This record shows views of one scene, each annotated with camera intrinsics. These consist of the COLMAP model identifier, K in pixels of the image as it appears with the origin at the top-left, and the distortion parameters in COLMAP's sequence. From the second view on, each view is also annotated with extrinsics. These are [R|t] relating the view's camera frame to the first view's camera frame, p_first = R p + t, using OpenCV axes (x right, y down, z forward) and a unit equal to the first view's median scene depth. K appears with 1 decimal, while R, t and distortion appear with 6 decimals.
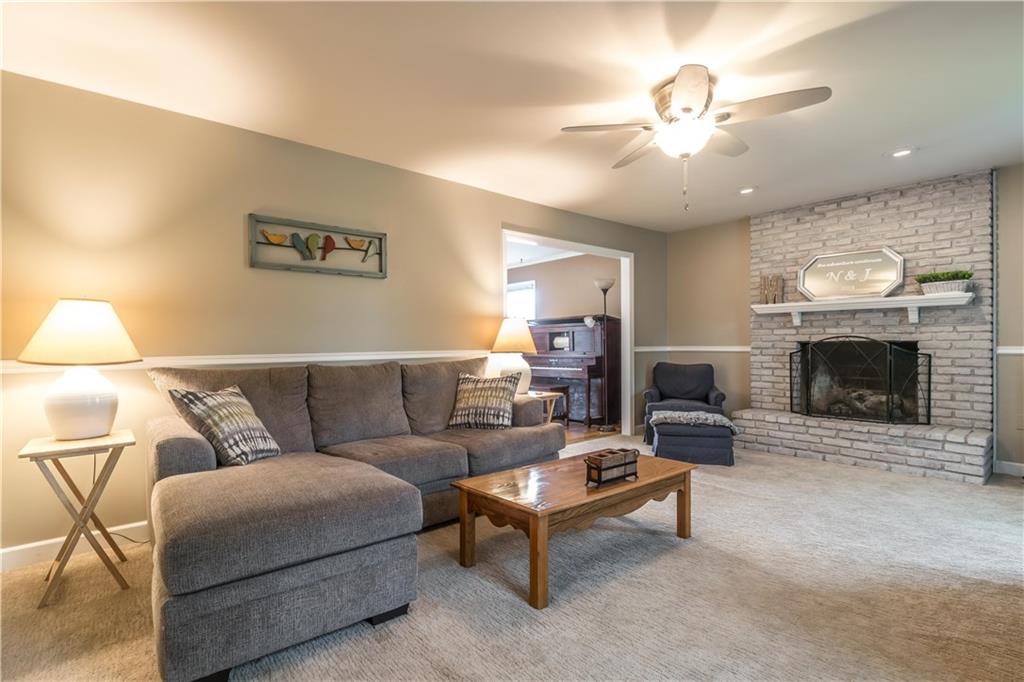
lens RADIAL K [[472.4, 0, 515.9], [0, 472.4, 350.4], [0, 0, 1]] dist [-0.002257, -0.000920]
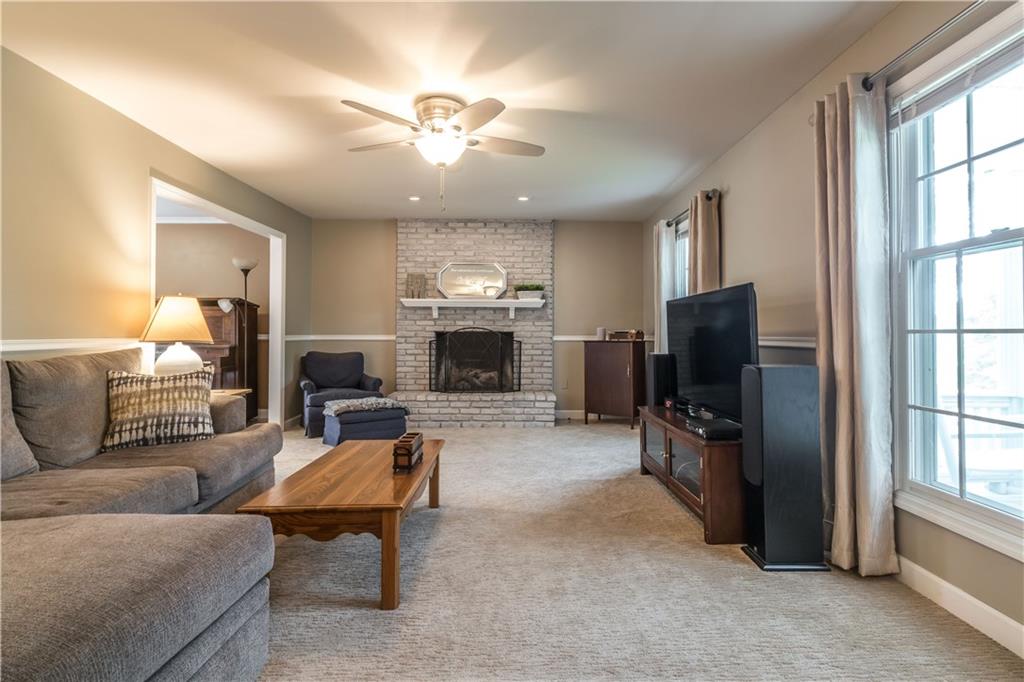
lens RADIAL K [[474.9, 0, 511.7], [0, 474.9, 329.6], [0, 0, 1]] dist [-0.000177, -0.000058]
pose [[0.658260, 0.013544, 0.752669, -0.218380], [0.003577, 0.999771, -0.021118, 0.003248], [-0.752782, 0.016594, 0.658060, 0.077187]]
